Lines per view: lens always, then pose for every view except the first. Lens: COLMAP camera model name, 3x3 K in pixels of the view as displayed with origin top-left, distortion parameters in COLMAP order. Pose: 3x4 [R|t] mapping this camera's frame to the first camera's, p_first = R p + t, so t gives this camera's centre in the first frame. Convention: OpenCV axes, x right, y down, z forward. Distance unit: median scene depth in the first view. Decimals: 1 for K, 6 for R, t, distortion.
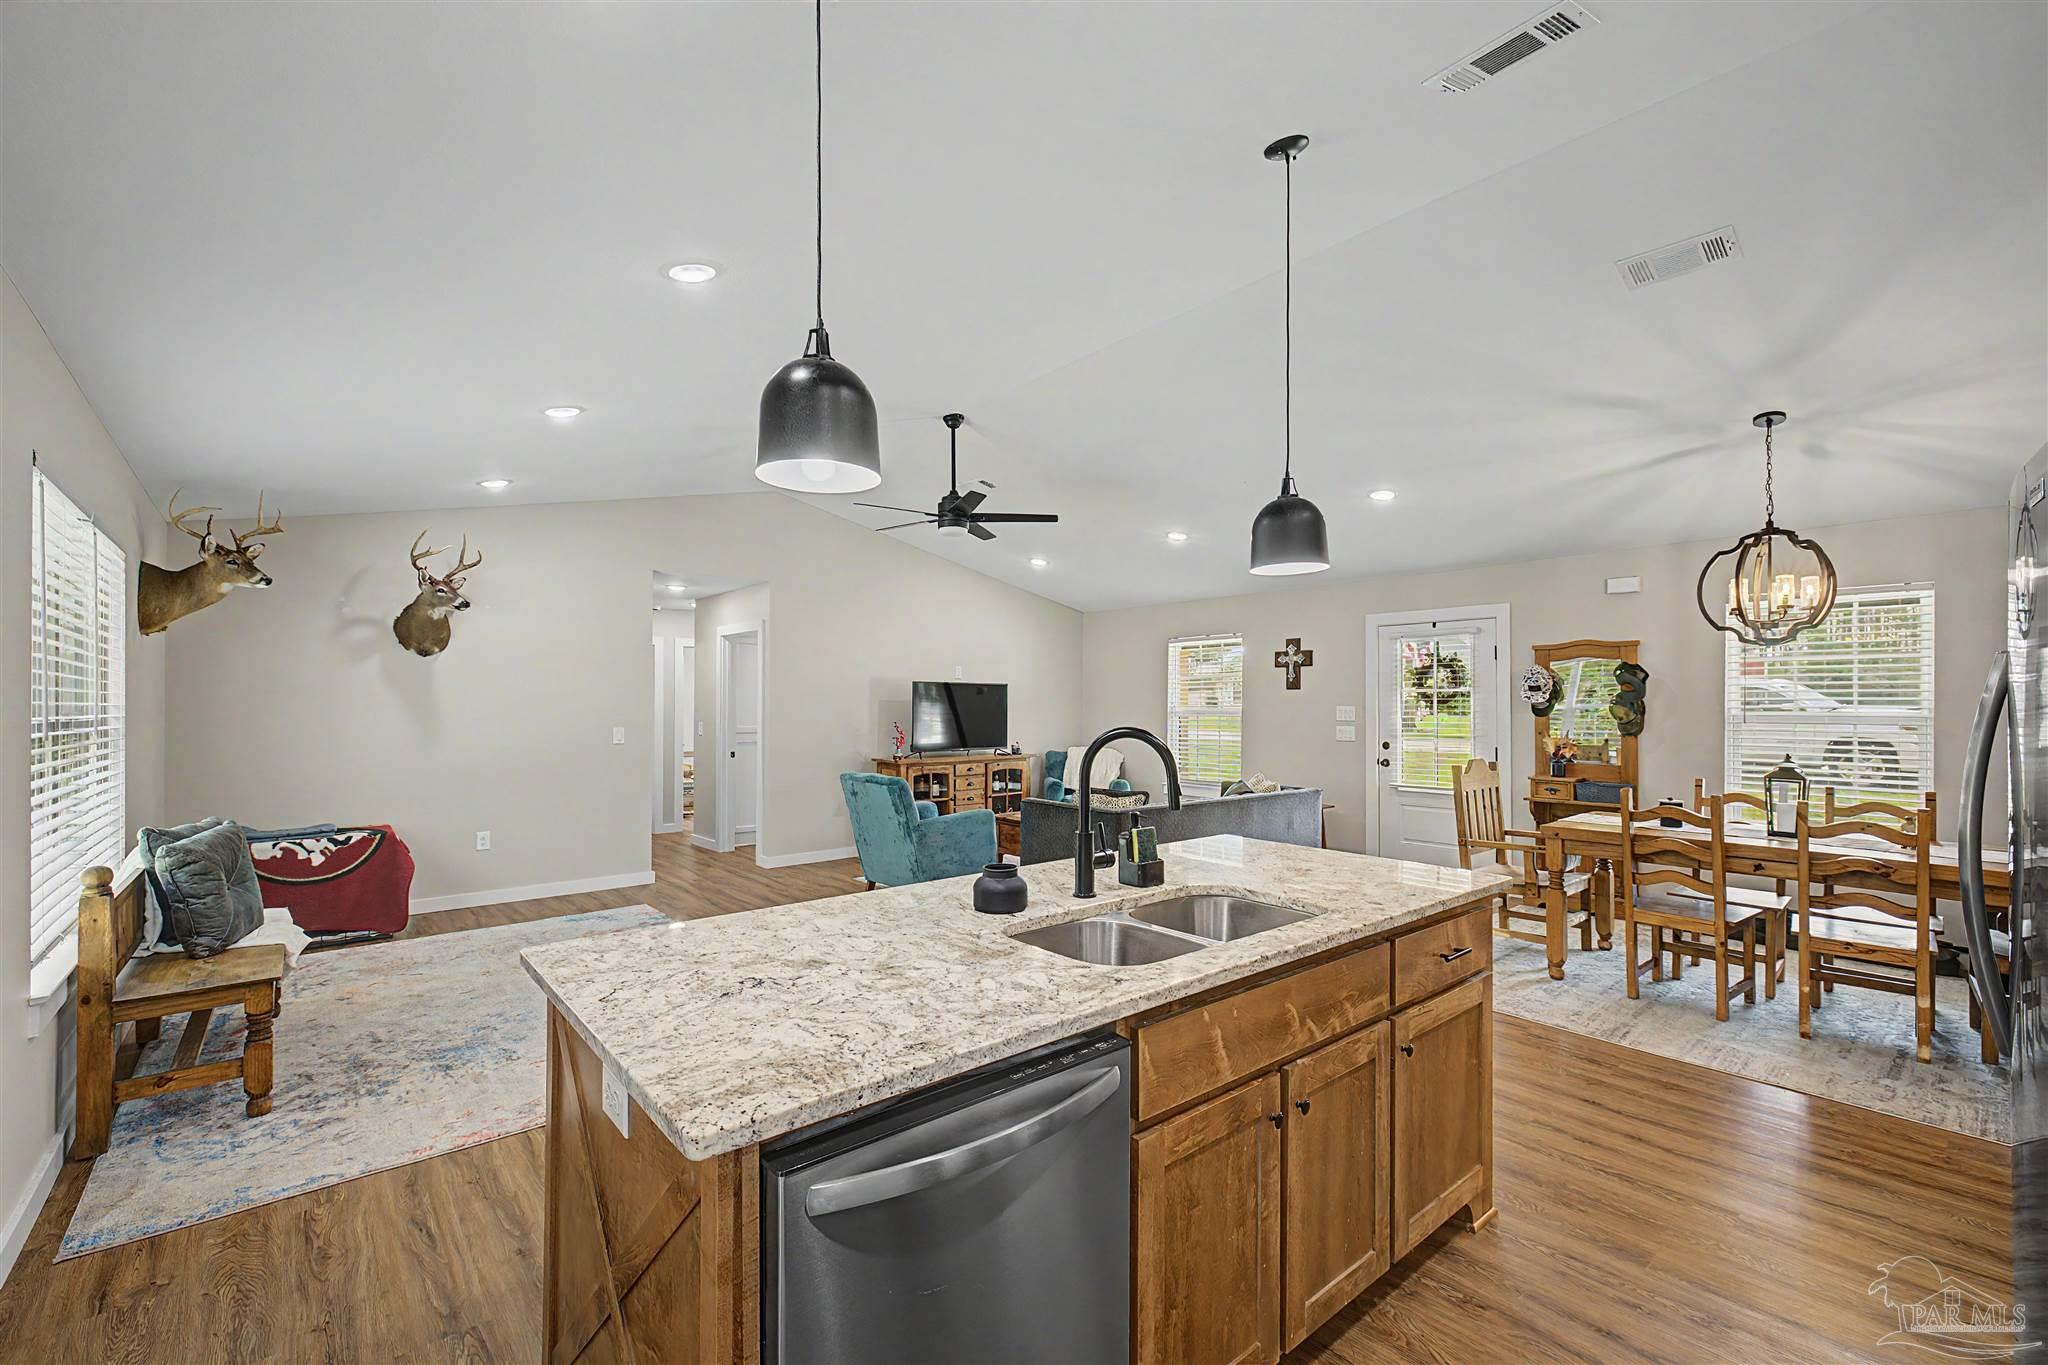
lens RADIAL K [[867.3, 0, 1024.8], [0, 867.3, 697.9], [0, 0, 1]] dist [0.003159, -0.000887]
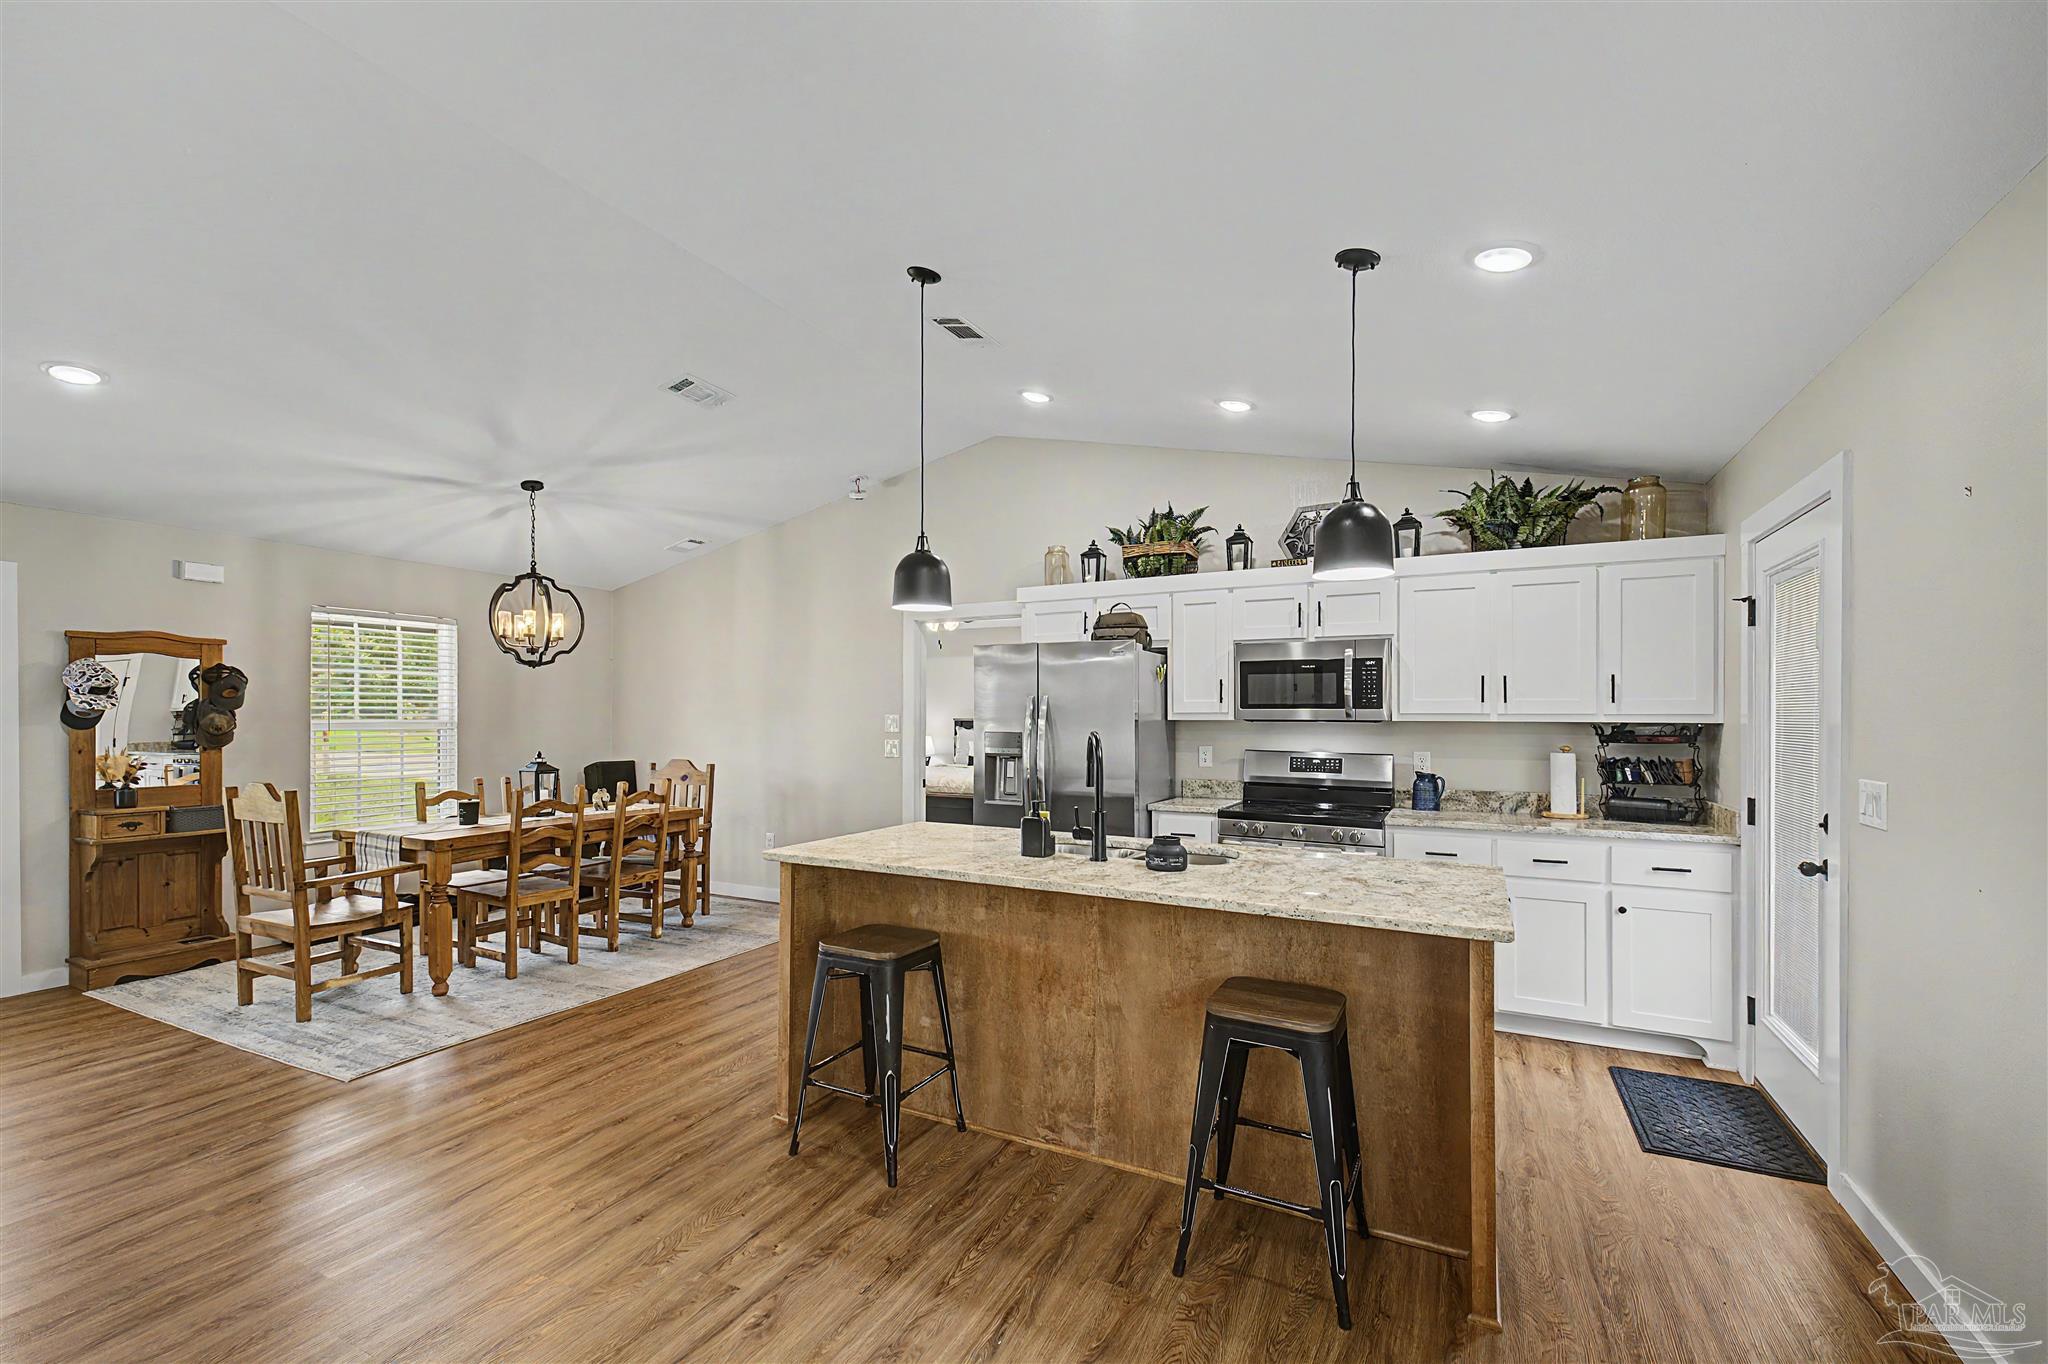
lens RADIAL K [[867.3, 0, 1026.4], [0, 867.3, 700.8], [0, 0, 1]] dist [0.003159, -0.000887]
pose [[-0.386897, 0.007905, 0.922089, -0.413813], [-0.010954, 0.999853, -0.013167, -0.001210], [-0.922058, -0.015195, -0.386754, 0.587087]]
